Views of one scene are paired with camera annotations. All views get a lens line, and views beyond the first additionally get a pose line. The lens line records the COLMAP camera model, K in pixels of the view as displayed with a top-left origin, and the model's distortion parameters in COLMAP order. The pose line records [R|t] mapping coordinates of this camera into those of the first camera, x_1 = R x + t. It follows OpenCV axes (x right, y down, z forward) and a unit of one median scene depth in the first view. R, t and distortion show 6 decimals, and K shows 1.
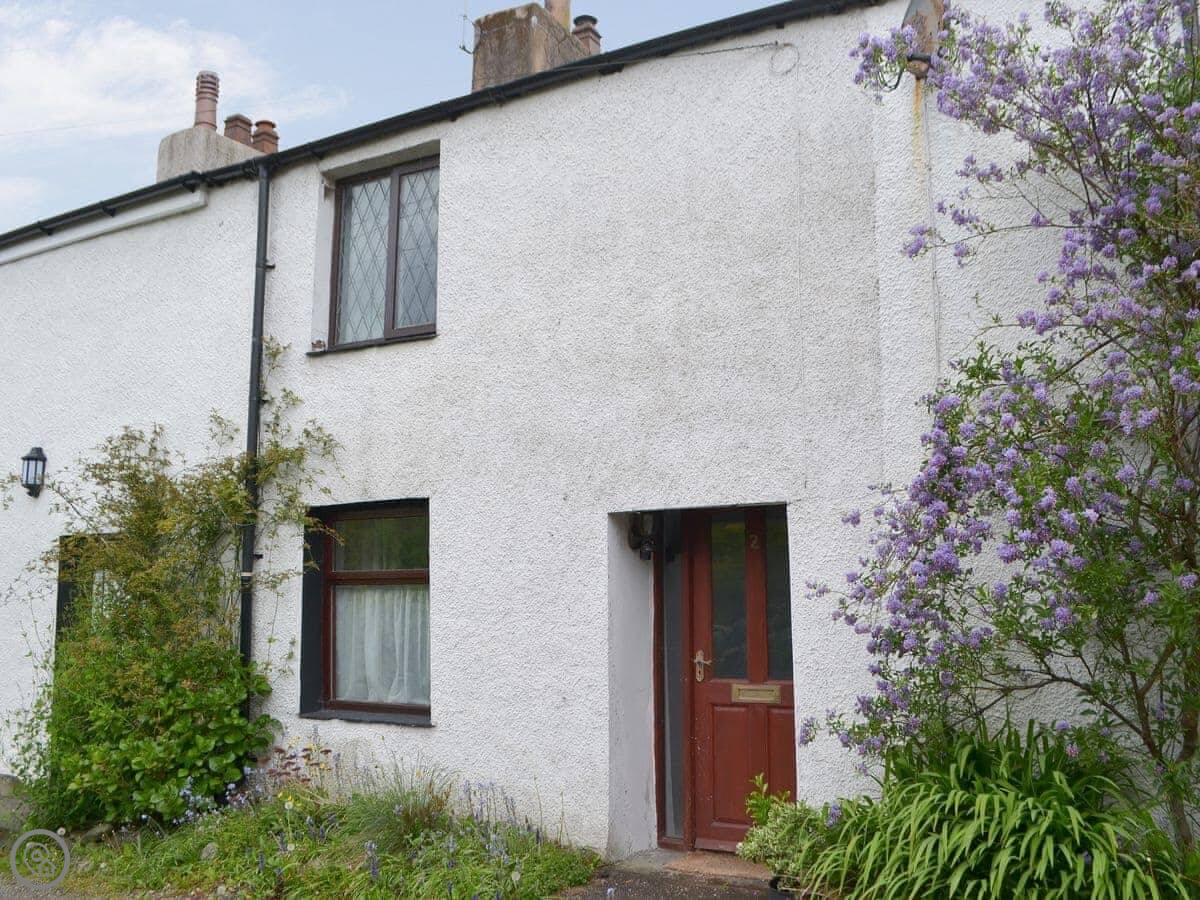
lens RADIAL K [[1182.3, 0, 600.0], [0, 1182.3, 450.0], [0, 0, 1]] dist [-0.085341, 0.032486]
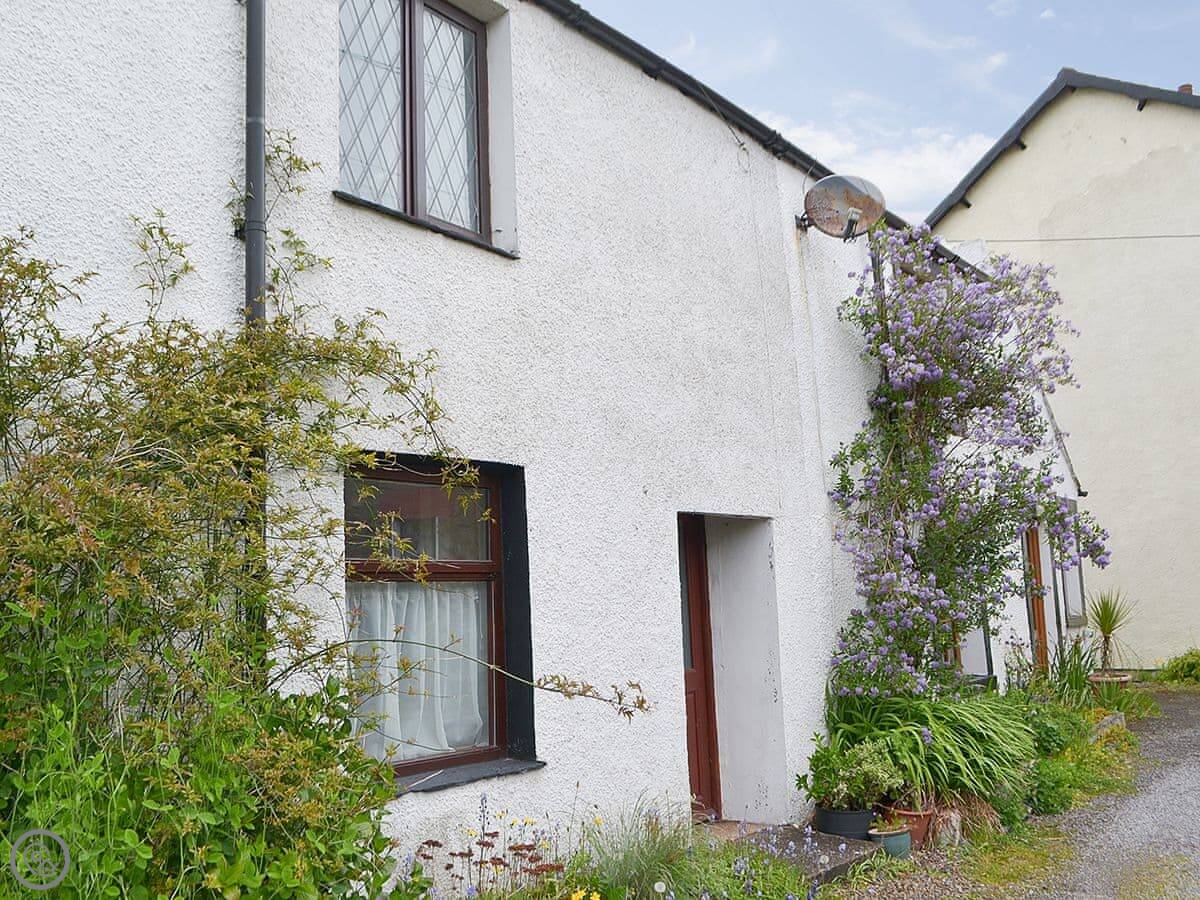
lens RADIAL K [[1182.3, 0, 600.0], [0, 1182.3, 450.0], [0, 0, 1]] dist [-0.085341, 0.032486]
pose [[0.059592, 0.135069, 0.989043, -0.920205], [-0.091263, 0.987391, -0.129345, 0.126941], [-0.994042, -0.082555, 0.071168, 0.920331]]
